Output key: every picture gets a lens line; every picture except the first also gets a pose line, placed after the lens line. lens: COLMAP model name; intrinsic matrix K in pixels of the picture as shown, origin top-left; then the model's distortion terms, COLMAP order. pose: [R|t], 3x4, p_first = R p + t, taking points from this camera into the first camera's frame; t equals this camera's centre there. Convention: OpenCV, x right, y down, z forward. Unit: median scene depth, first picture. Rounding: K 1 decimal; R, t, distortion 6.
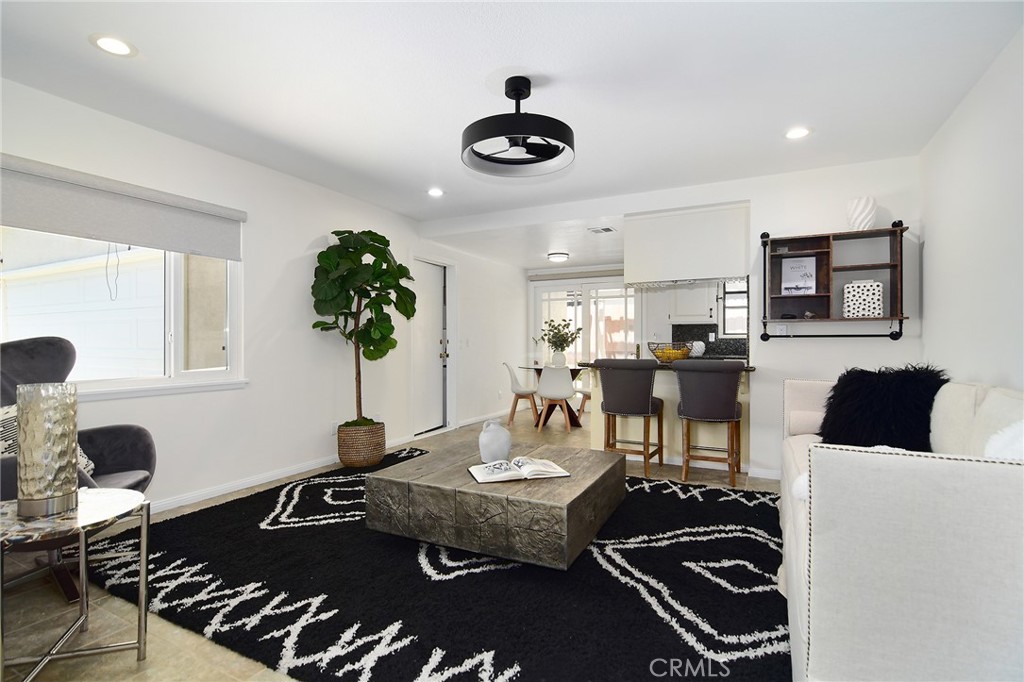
lens RADIAL K [[502.0, 0, 509.7], [0, 502.0, 342.8], [0, 0, 1]] dist [0.006297, -0.013135]
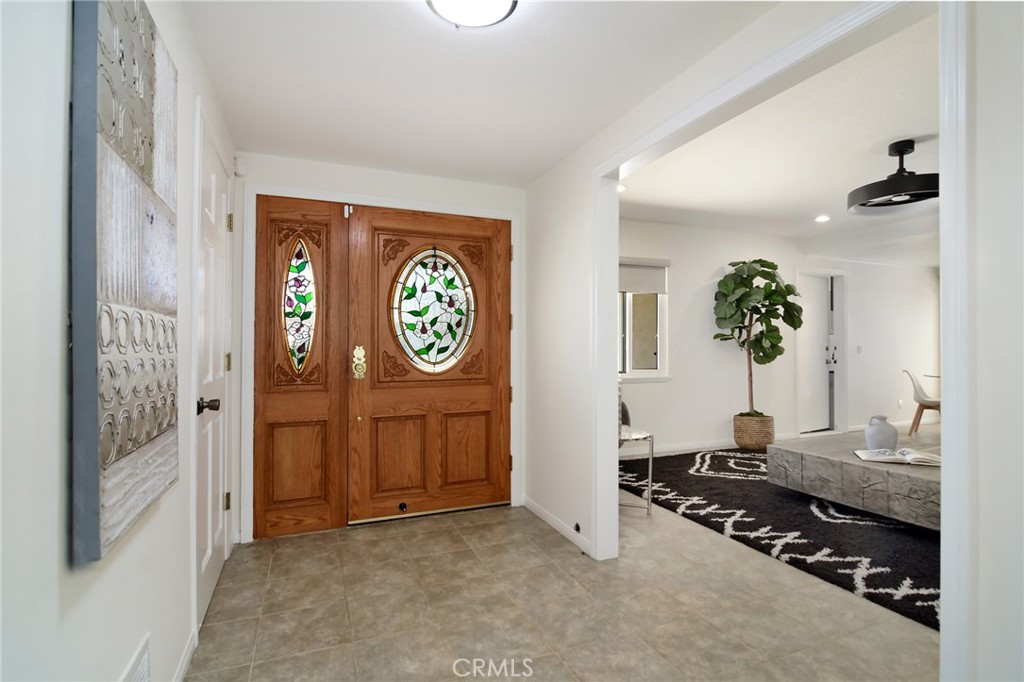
lens RADIAL K [[502.0, 0, 509.7], [0, 502.0, 342.8], [0, 0, 1]] dist [0.006297, -0.013135]
pose [[0.765830, -0.001541, -0.643042, 0.054852], [-0.002491, 0.999983, -0.005362, -0.013049], [0.643039, 0.005708, 0.765812, -0.437756]]
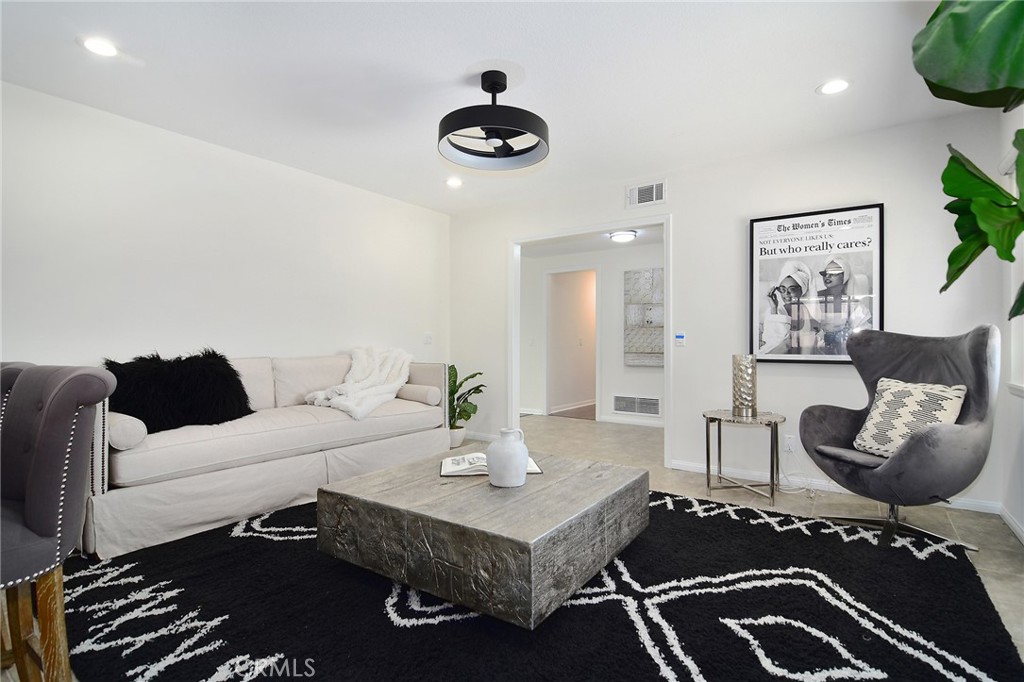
lens RADIAL K [[502.0, 0, 509.7], [0, 502.0, 342.8], [0, 0, 1]] dist [0.006297, -0.013135]
pose [[-0.989844, -0.001523, 0.142149, -0.125060], [-0.001576, 0.999999, -0.000260, 0.018538], [-0.142148, -0.000481, -0.989845, 1.556629]]
